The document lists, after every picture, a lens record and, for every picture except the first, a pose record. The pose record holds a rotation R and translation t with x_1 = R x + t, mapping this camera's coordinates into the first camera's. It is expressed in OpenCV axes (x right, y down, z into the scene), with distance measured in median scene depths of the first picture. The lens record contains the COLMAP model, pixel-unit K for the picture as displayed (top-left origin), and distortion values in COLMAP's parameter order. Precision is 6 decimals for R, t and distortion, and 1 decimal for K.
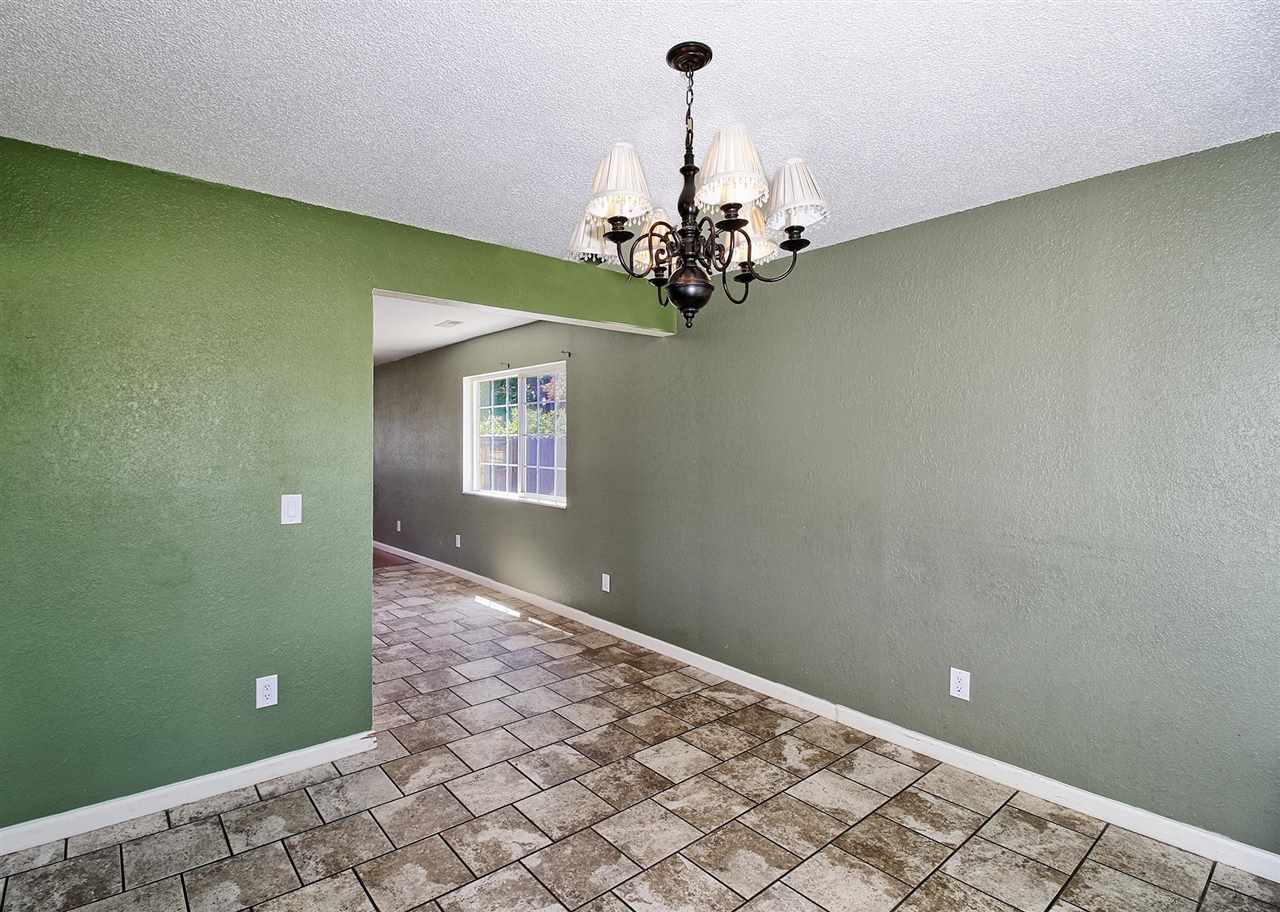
lens RADIAL K [[657.4, 0, 628.5], [0, 657.4, 449.9], [0, 0, 1]] dist [-0.023834, -0.000345]
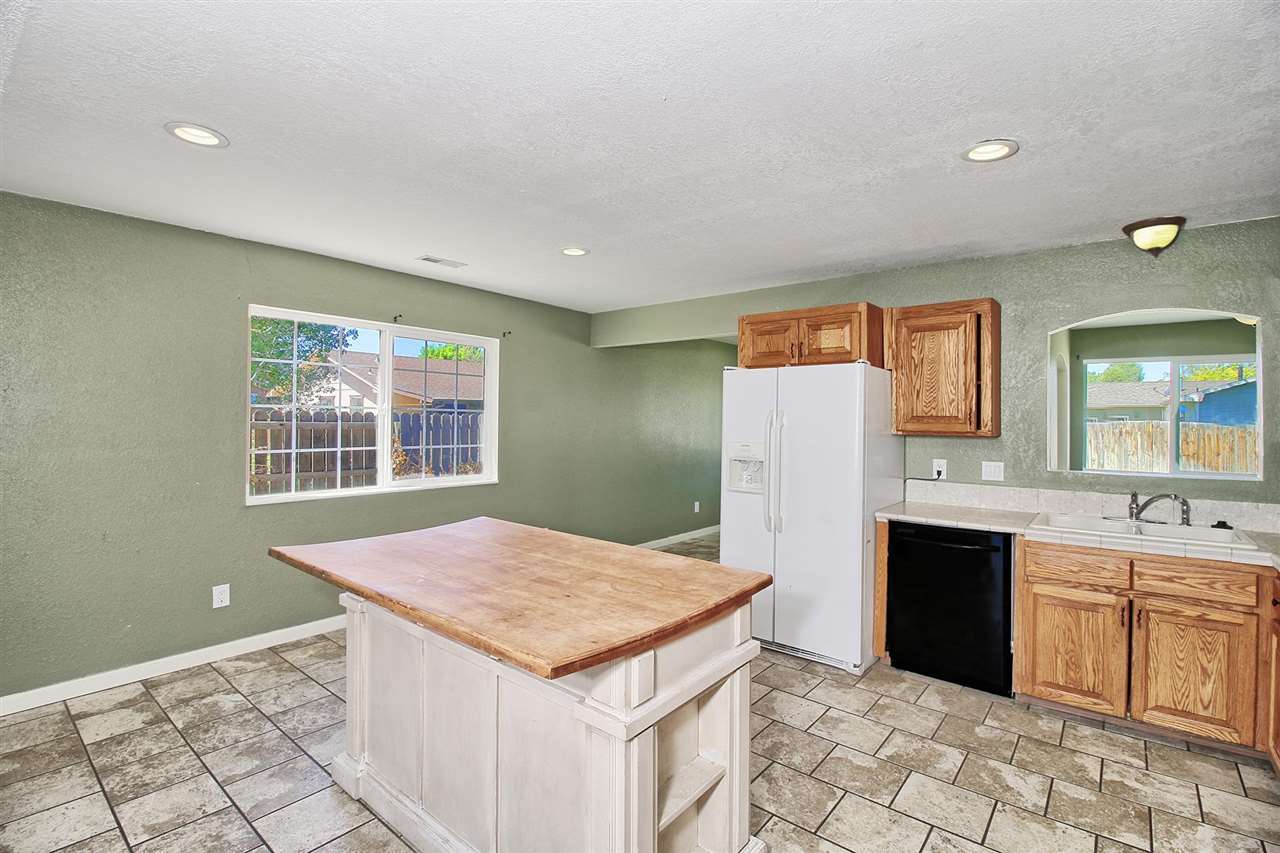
lens RADIAL K [[579.0, 0, 647.6], [0, 579.0, 417.3], [0, 0, 1]] dist [-0.016530, -0.003126]
pose [[-0.155212, -0.004610, 0.987870, -1.219147], [0.010095, 0.999930, 0.006252, -0.019827], [-0.987830, 0.010943, -0.155155, 1.082133]]
